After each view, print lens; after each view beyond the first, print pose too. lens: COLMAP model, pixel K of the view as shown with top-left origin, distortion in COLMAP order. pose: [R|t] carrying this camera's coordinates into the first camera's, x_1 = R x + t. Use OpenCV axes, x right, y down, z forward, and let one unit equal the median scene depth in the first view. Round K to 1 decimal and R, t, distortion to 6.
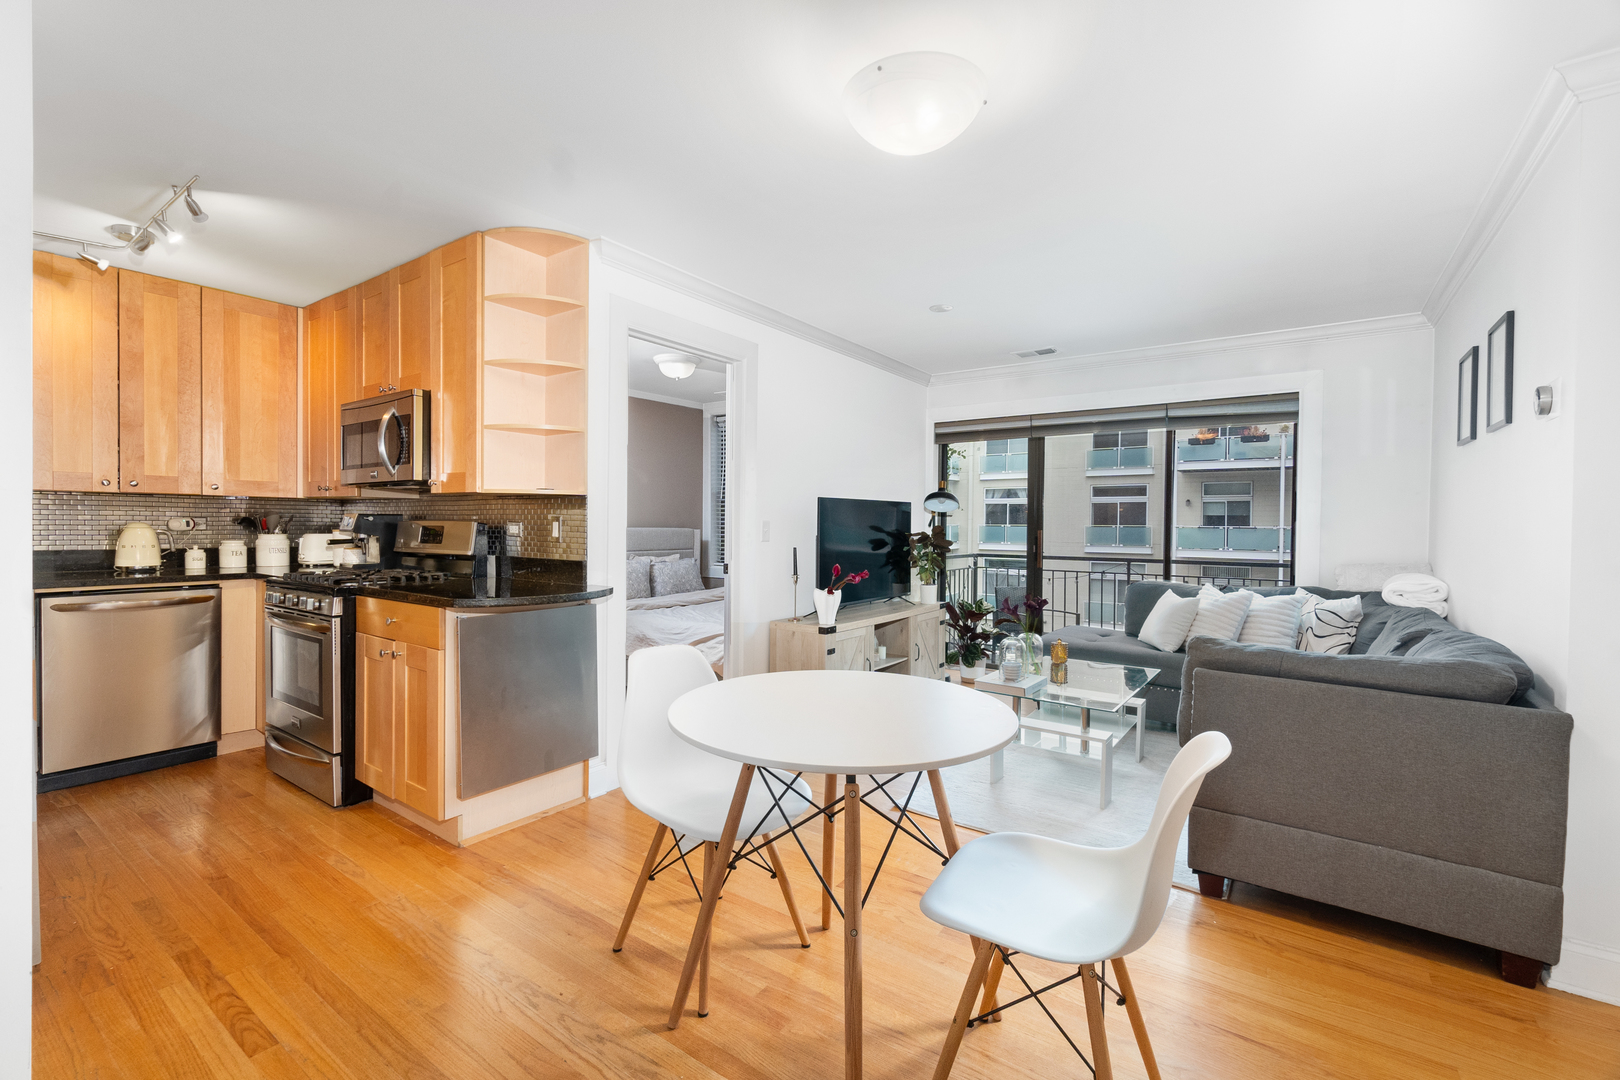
lens RADIAL K [[703.9, 0, 810.4], [0, 703.9, 534.4], [0, 0, 1]] dist [0.003569, 0.000421]
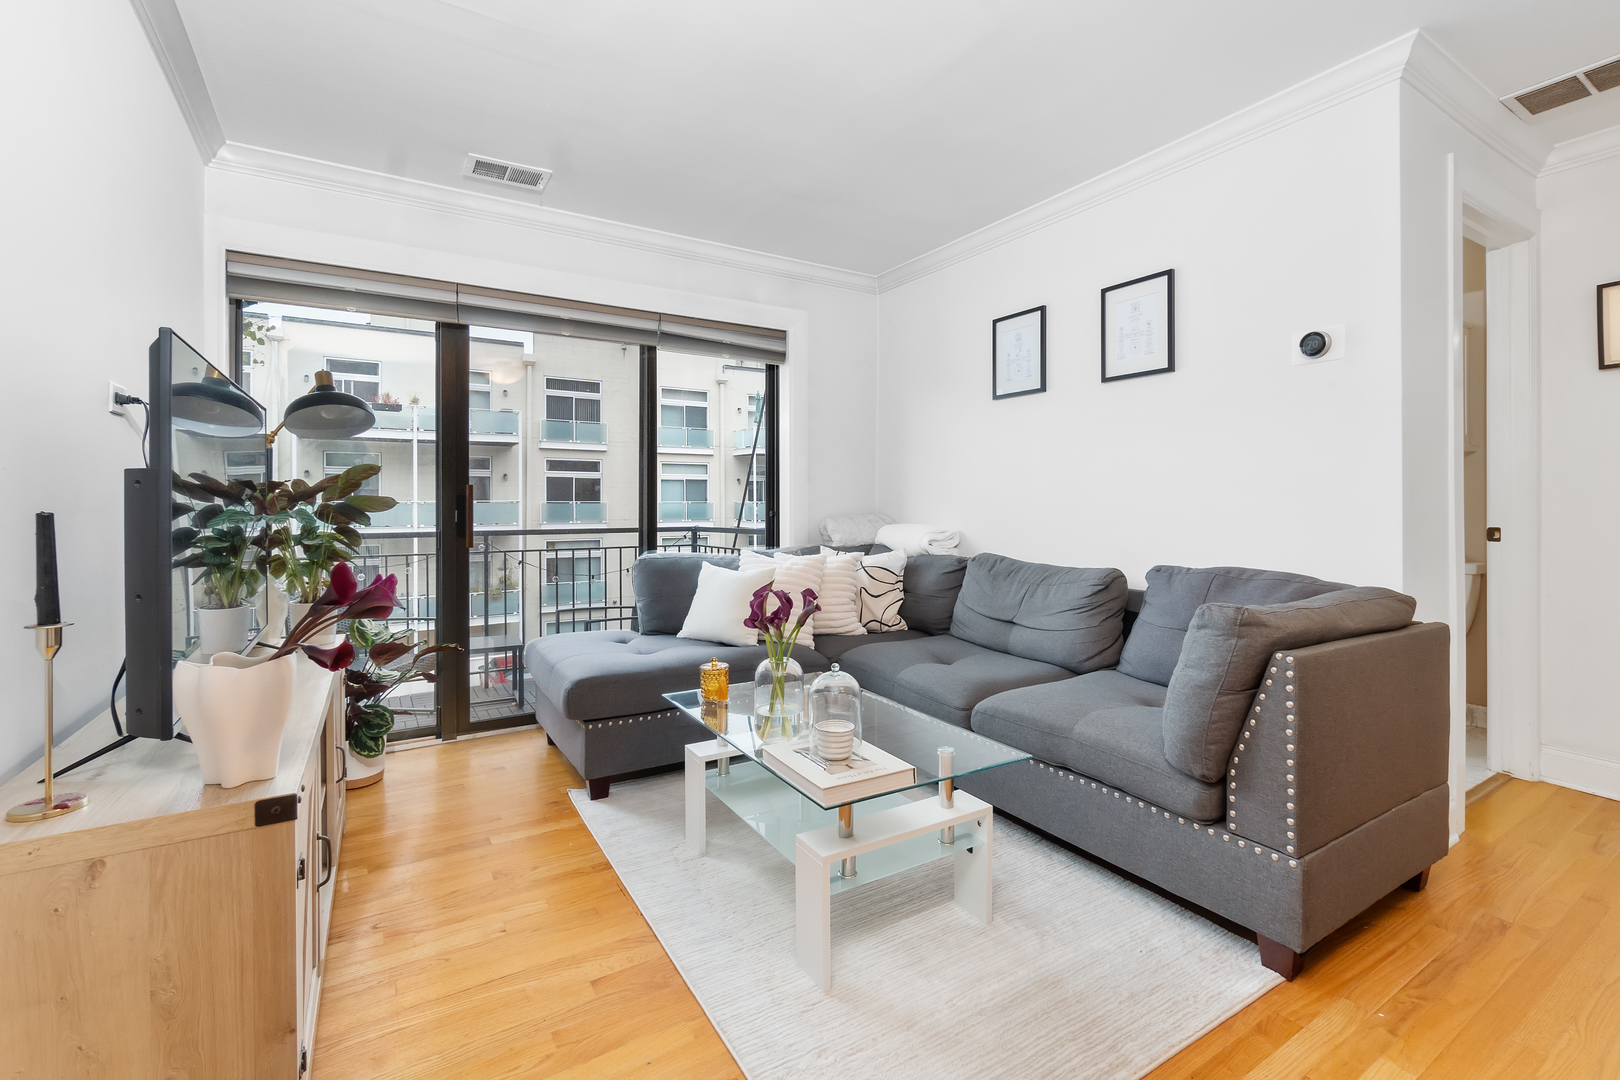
lens RADIAL K [[710.8, 0, 811.1], [0, 710.8, 507.3], [0, 0, 1]] dist [0.000741, 0.000070]
pose [[0.391999, -0.012541, 0.919880, -0.123385], [0.019292, 0.999799, 0.005410, 0.018115], [-0.919763, 0.015625, 0.392162, 0.563314]]
